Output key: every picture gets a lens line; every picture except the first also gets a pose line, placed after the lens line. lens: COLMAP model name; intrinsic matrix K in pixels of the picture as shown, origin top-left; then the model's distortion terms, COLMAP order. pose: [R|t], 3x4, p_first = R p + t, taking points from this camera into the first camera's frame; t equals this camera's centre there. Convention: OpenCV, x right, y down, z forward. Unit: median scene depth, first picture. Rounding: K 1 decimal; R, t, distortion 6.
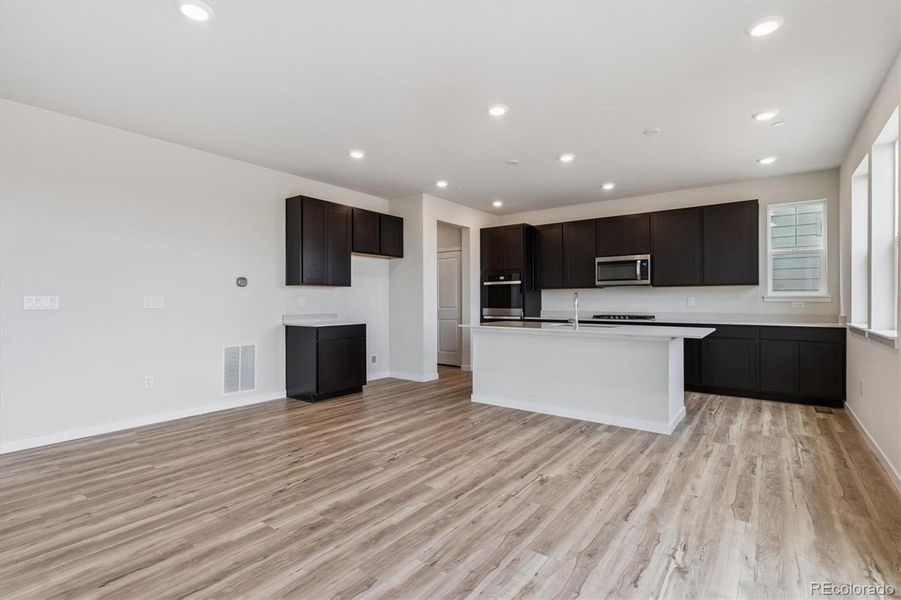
lens RADIAL K [[426.1, 0, 454.1], [0, 426.1, 301.4], [0, 0, 1]] dist [0.001334, 0.000459]
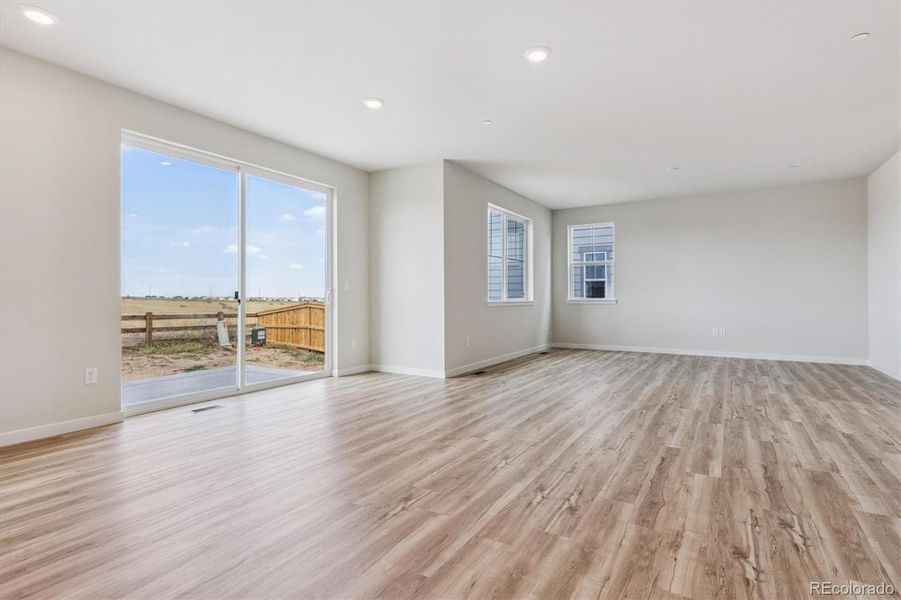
lens RADIAL K [[452.9, 0, 452.0], [0, 452.9, 294.0], [0, 0, 1]] dist [0.006764, -0.000153]
pose [[-0.995762, 0.003603, -0.091898, -0.151465], [0.004271, 0.999966, -0.007074, 0.052479], [0.091869, -0.007436, -0.995743, 1.713667]]
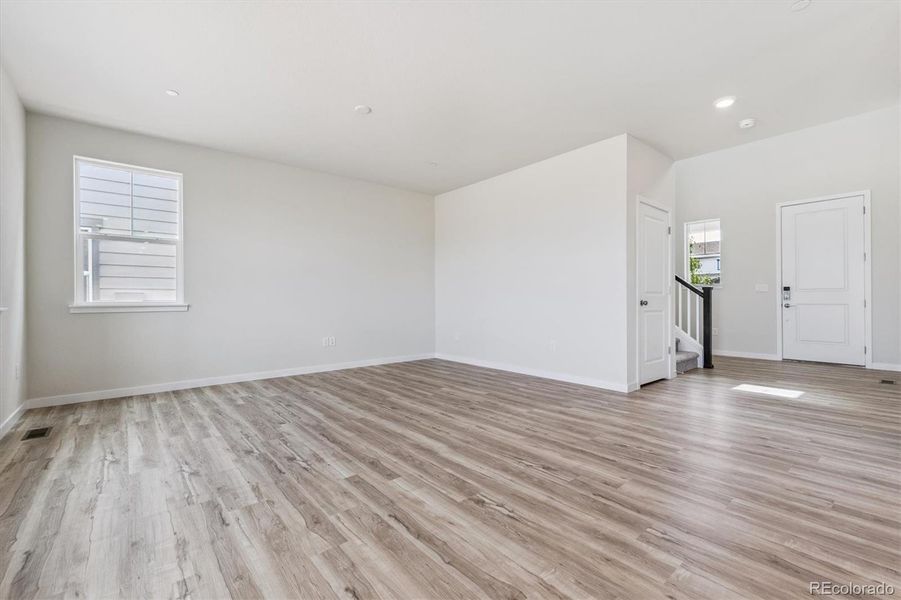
lens RADIAL K [[391.0, 0, 450.2], [0, 391.0, 299.7], [0, 0, 1]] dist [-0.000837, -0.000106]
pose [[-0.232326, 0.003854, -0.972630, -0.225987], [0.004193, 0.999987, 0.002960, 0.057672], [0.972629, -0.003391, -0.232339, 0.370444]]
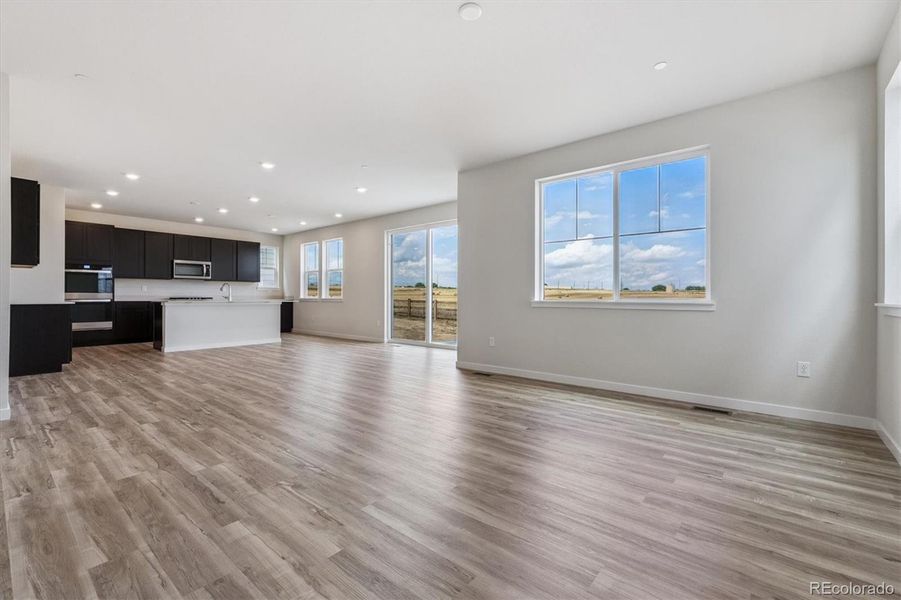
lens RADIAL K [[391.0, 0, 455.5], [0, 391.0, 299.3], [0, 0, 1]] dist [-0.000837, -0.000106]
pose [[0.050409, -0.004663, 0.998718, -2.029696], [-0.001760, 0.999987, 0.004758, 0.061371], [-0.998727, -0.001998, 0.050400, -0.149586]]
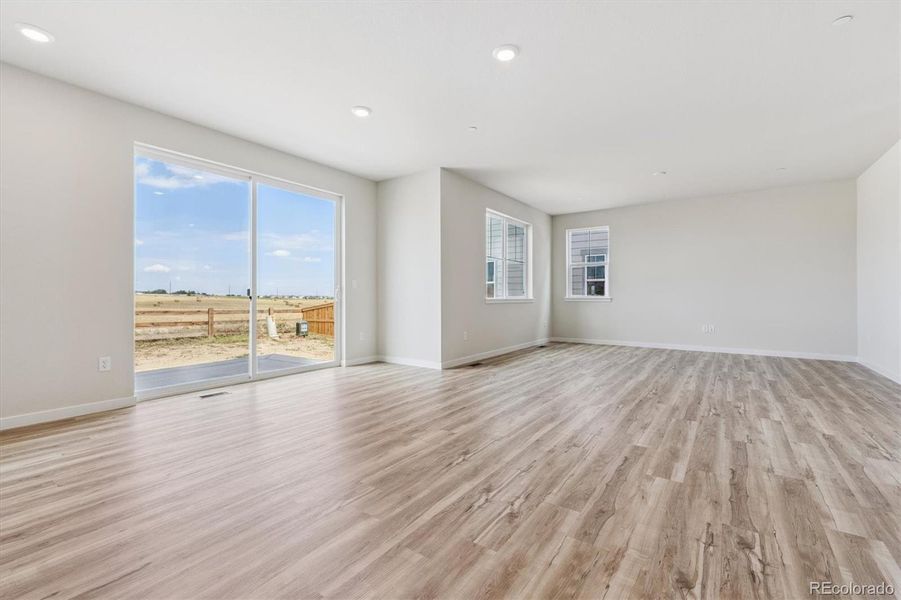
lens RADIAL K [[391.0, 0, 451.7], [0, 391.0, 295.0], [0, 0, 1]] dist [-0.000837, -0.000106]
pose [[-0.999742, 0.002700, -0.022554, -0.293866], [0.002770, 0.999991, -0.003075, 0.059283], [0.022545, -0.003137, -0.999741, 1.604400]]
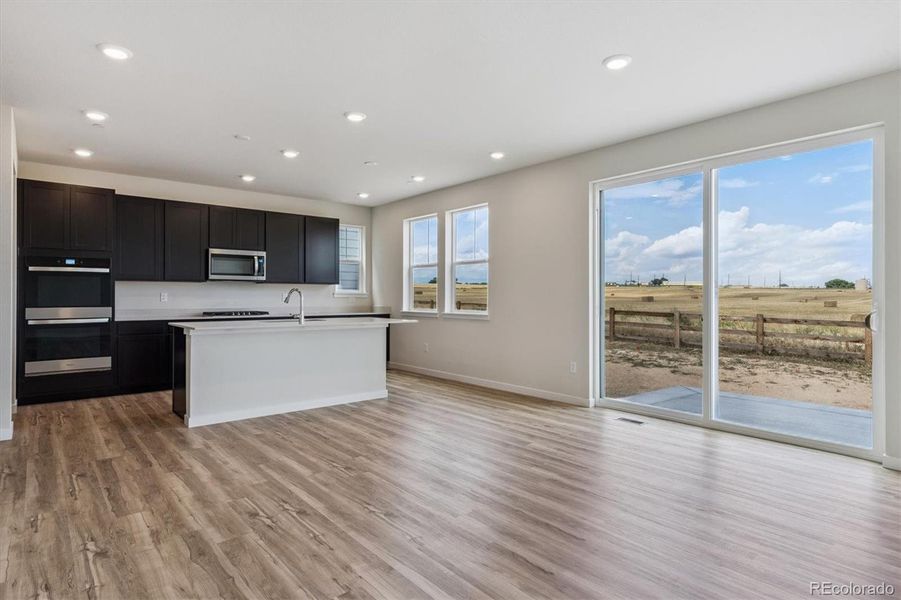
lens RADIAL K [[492.3, 0, 452.7], [0, 492.3, 297.5], [0, 0, 1]] dist [0.003428, 0.001446]
pose [[0.224714, -0.000445, 0.974425, -1.132666], [-0.001599, 0.999998, 0.000825, -0.001417], [-0.974423, -0.001743, 0.224713, 0.535673]]
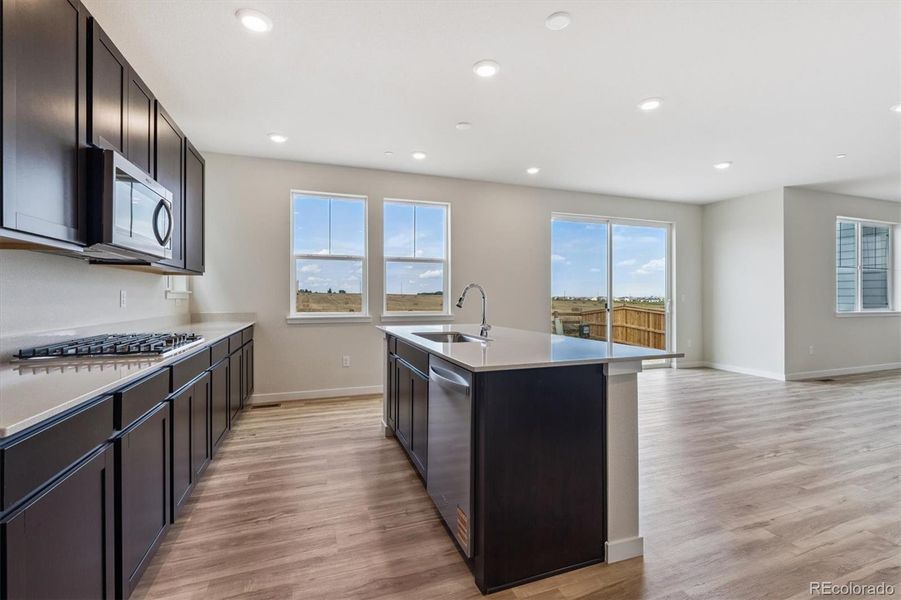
lens RADIAL K [[391.0, 0, 452.7], [0, 391.0, 296.8], [0, 0, 1]] dist [-0.000837, -0.000106]
pose [[-0.831929, 0.002526, 0.554876, -0.021598], [0.001498, 0.999996, -0.002307, 0.000059], [-0.554880, -0.001088, -0.831930, 2.201158]]
